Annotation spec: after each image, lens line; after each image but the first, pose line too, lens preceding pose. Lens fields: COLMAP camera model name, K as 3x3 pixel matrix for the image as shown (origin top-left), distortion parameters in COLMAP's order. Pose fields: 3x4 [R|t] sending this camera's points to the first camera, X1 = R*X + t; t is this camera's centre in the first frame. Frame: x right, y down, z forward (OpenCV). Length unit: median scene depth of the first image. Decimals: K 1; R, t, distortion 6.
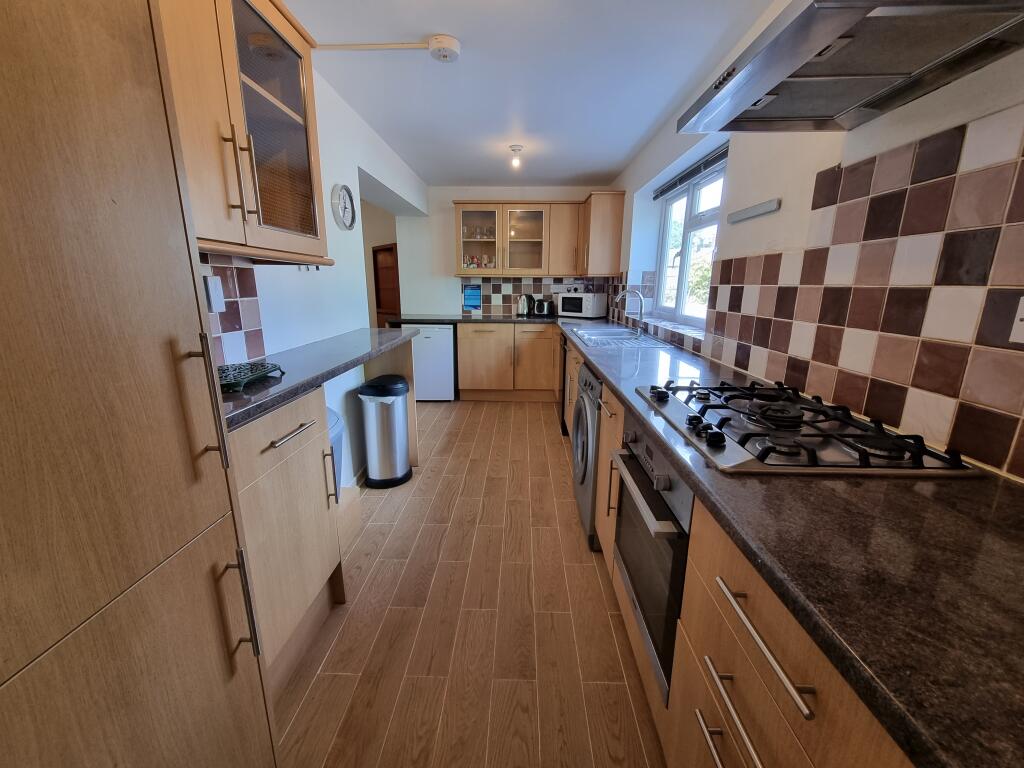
lens RADIAL K [[416.6, 0, 508.2], [0, 416.6, 386.7], [0, 0, 1]] dist [-0.000945, 0.000133]
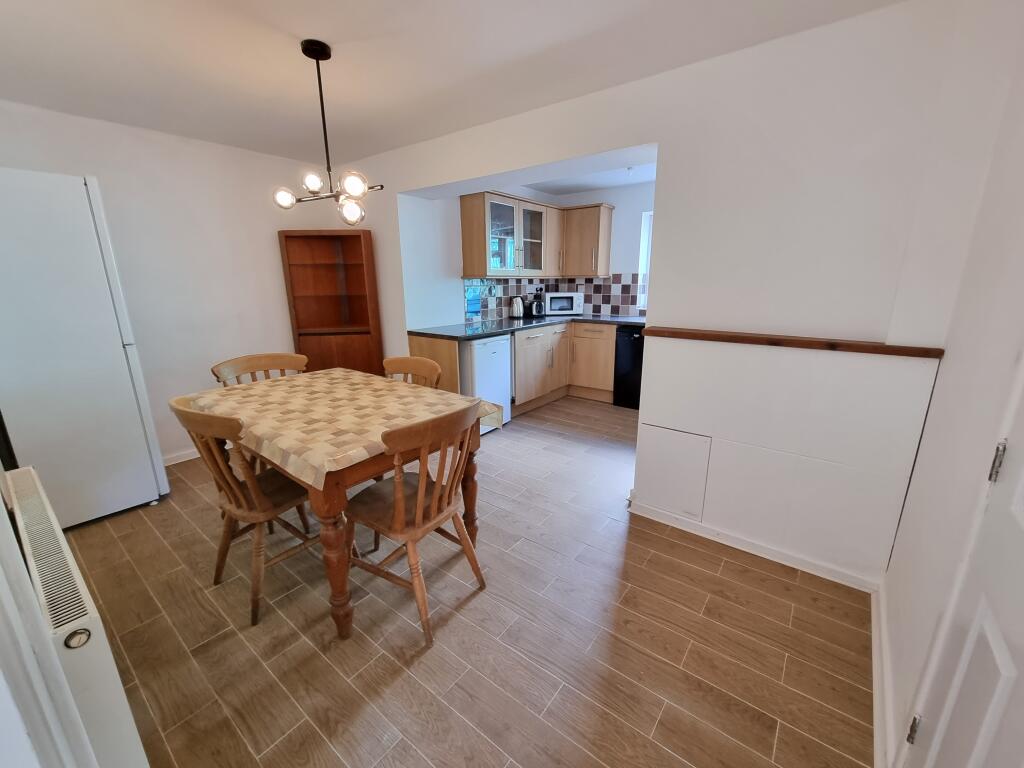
lens RADIAL K [[416.6, 0, 513.2], [0, 416.6, 382.7], [0, 0, 1]] dist [-0.000945, 0.000133]
pose [[0.580625, -0.207212, 0.787361, -0.757360], [0.210748, 0.972362, 0.100487, -0.125027], [-0.786422, 0.107590, 0.608247, 0.440982]]
